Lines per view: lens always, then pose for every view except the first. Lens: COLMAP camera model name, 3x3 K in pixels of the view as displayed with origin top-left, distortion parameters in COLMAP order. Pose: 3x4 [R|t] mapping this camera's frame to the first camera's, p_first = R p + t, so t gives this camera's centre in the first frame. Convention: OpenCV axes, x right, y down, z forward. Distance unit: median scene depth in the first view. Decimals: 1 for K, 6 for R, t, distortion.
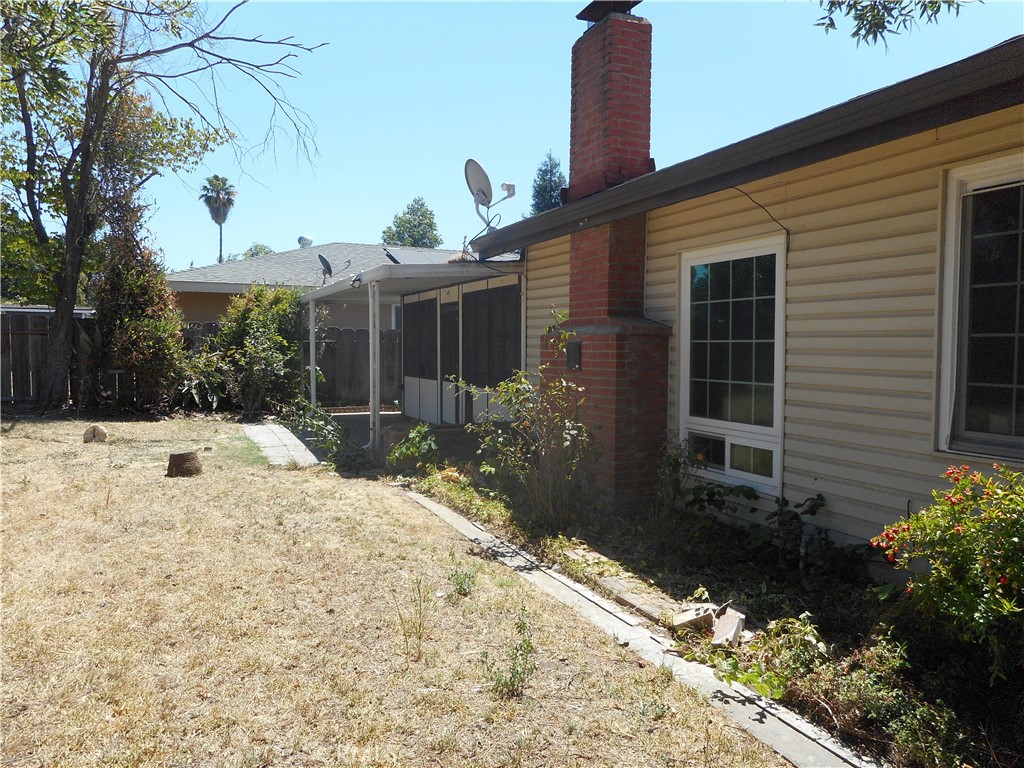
lens RADIAL K [[762.8, 0, 512.0], [0, 762.8, 384.0], [0, 0, 1]] dist [-0.001591, -0.003791]
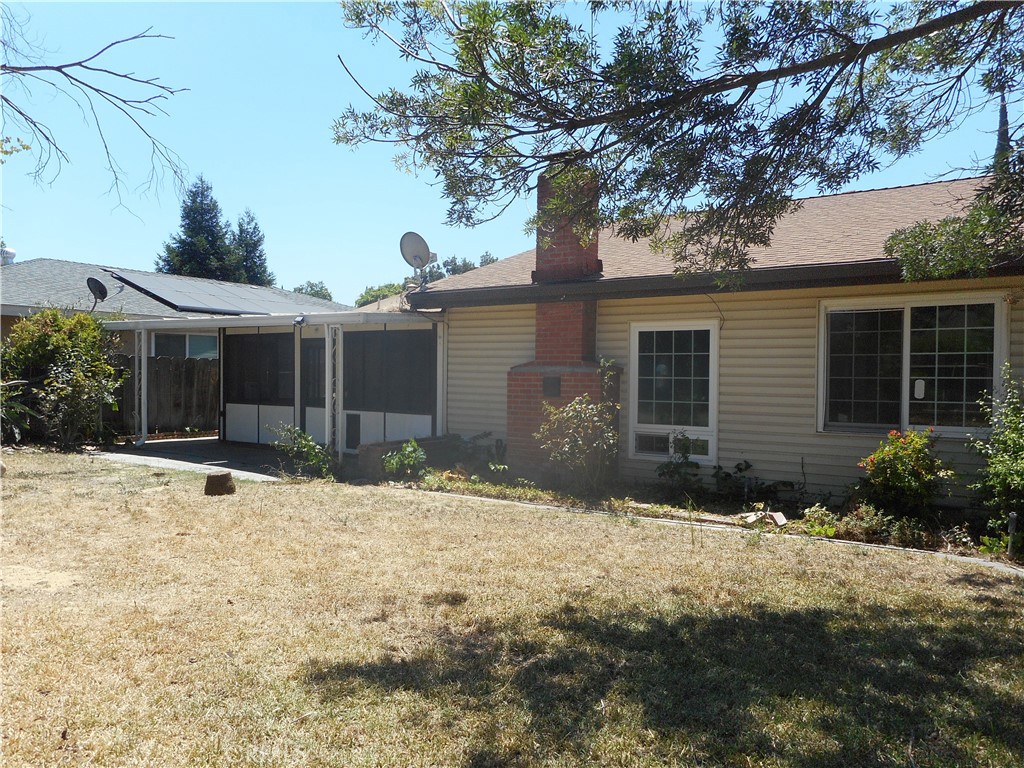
lens RADIAL K [[752.0, 0, 512.0], [0, 752.0, 384.0], [0, 0, 1]] dist [0.002712, -0.000006]
pose [[0.857941, -0.003204, 0.513738, -0.890270], [0.019281, 0.999477, -0.025966, -0.005781], [-0.513386, 0.032183, 0.857554, -0.254493]]
